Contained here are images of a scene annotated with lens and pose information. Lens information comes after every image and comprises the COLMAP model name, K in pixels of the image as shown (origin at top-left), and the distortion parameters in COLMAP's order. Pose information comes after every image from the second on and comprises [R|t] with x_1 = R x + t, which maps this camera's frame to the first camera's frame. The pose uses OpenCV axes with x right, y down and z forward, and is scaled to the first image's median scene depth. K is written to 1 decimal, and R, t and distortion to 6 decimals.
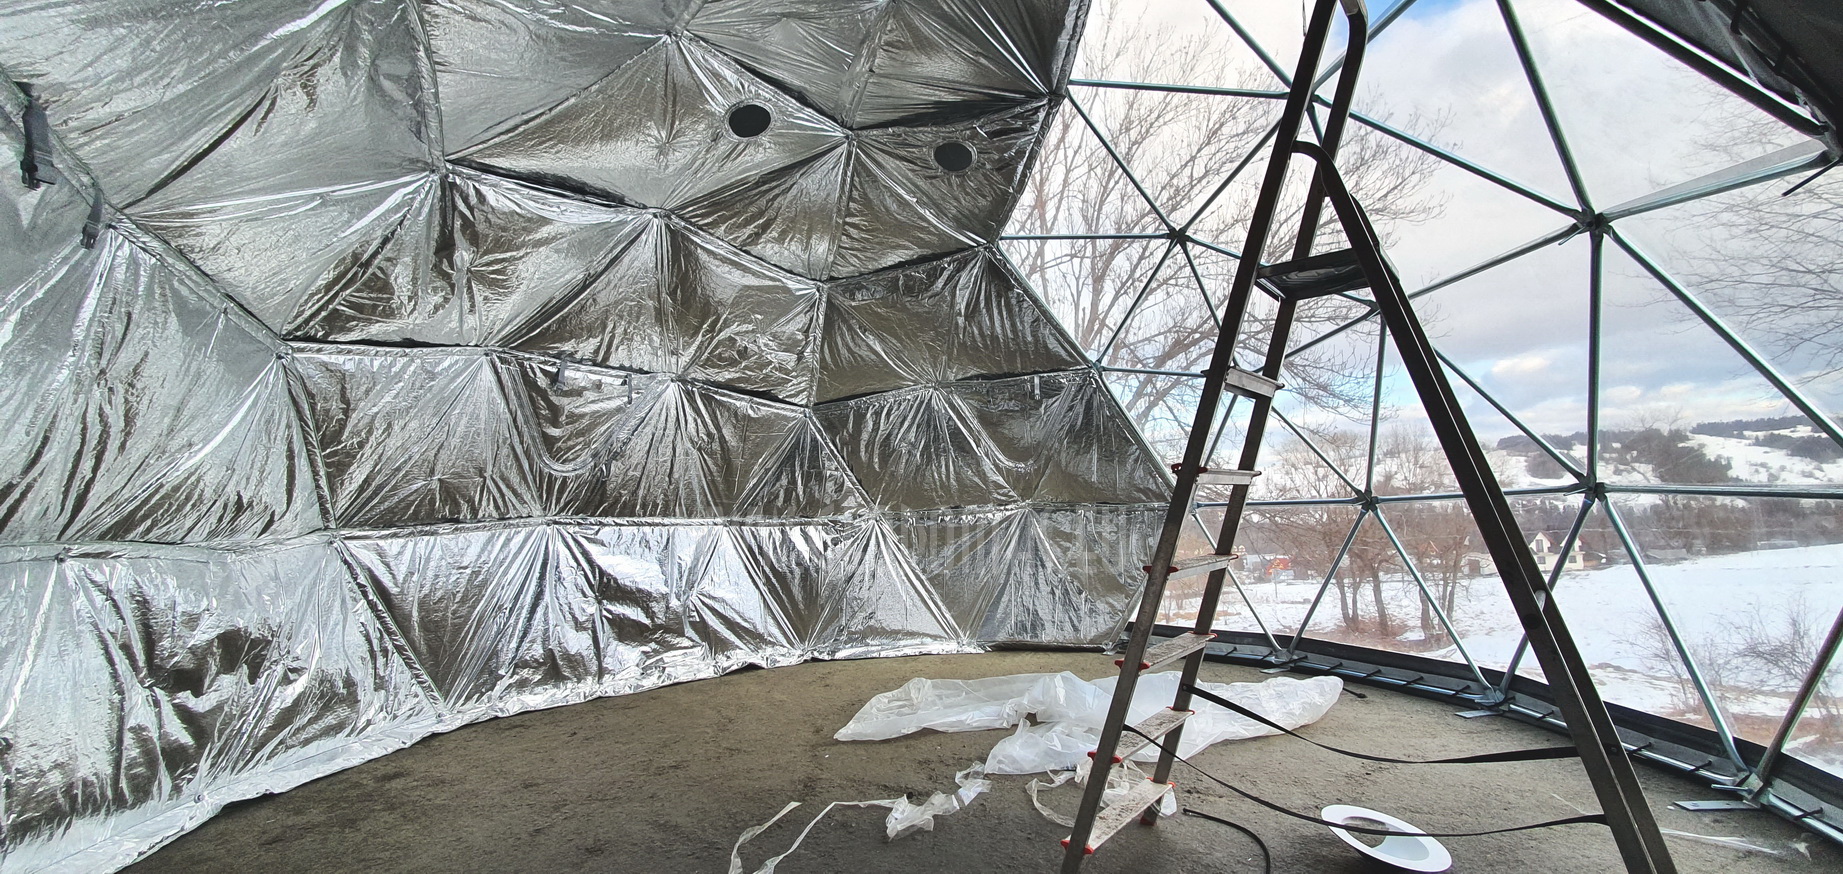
lens RADIAL K [[729.3, 0, 956.8], [0, 729.3, 443.5], [0, 0, 1]] dist [-0.004141, -0.005588]
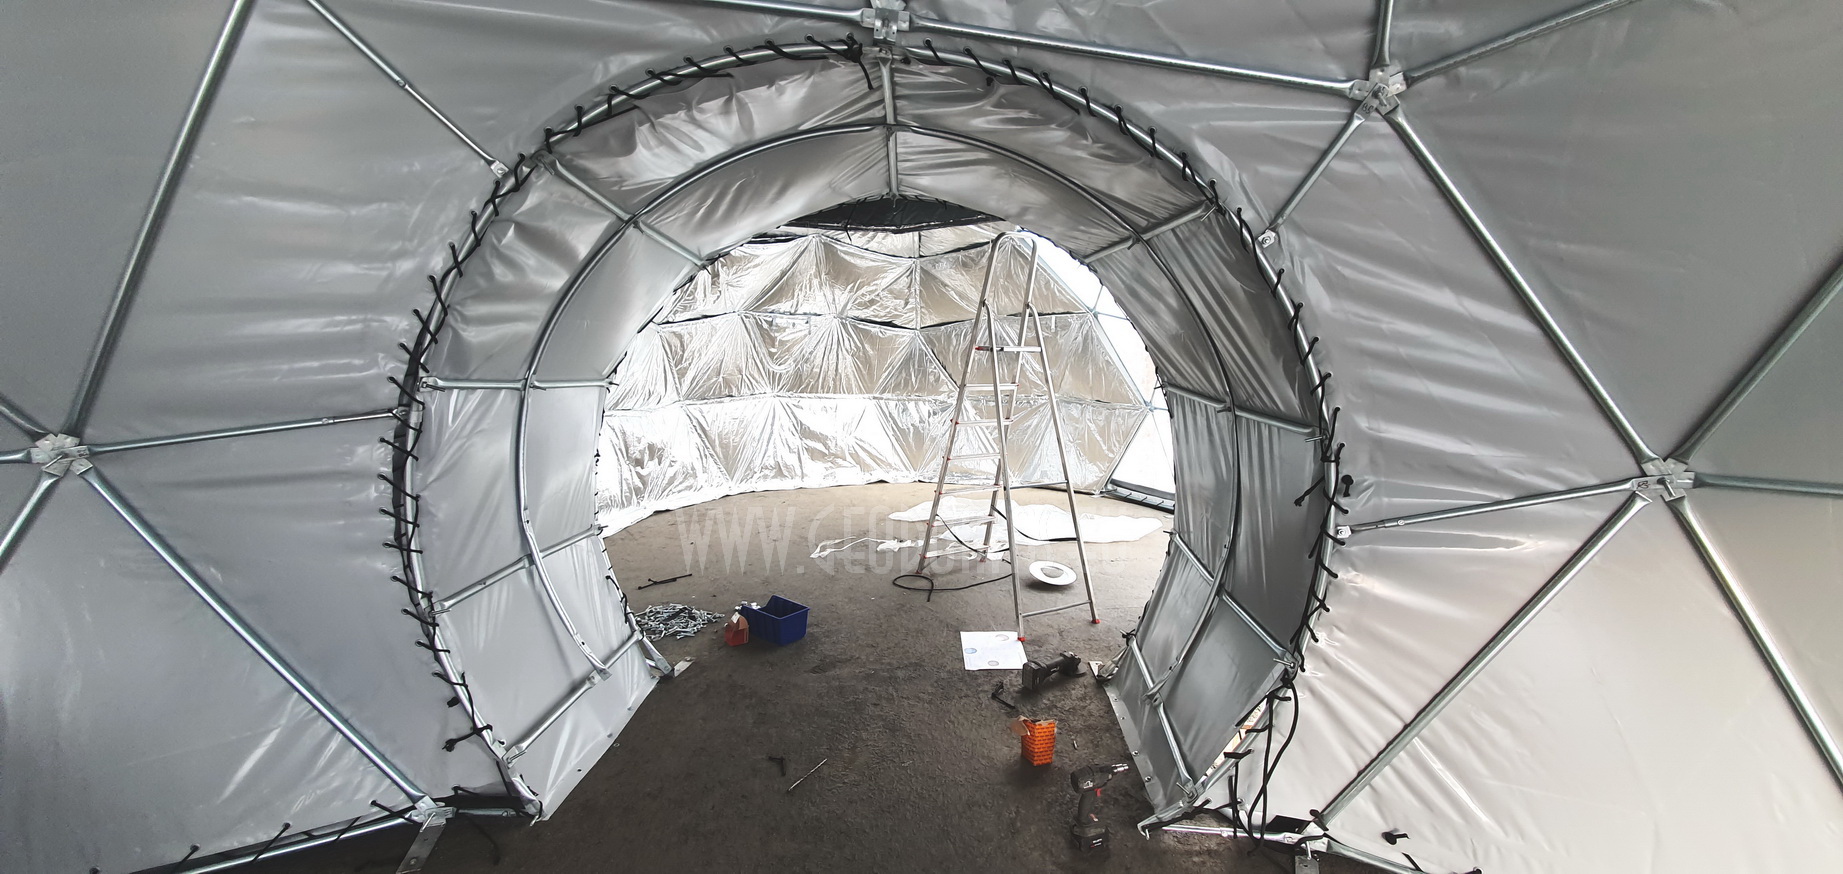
lens RADIAL K [[729.3, 0, 960.7], [0, 729.3, 447.8], [0, 0, 1]] dist [-0.004141, -0.005588]
pose [[0.943700, 0.088856, -0.318644, 0.537264], [-0.011919, 0.971757, 0.235681, -0.224427], [0.330587, -0.218614, 0.918107, -0.640597]]
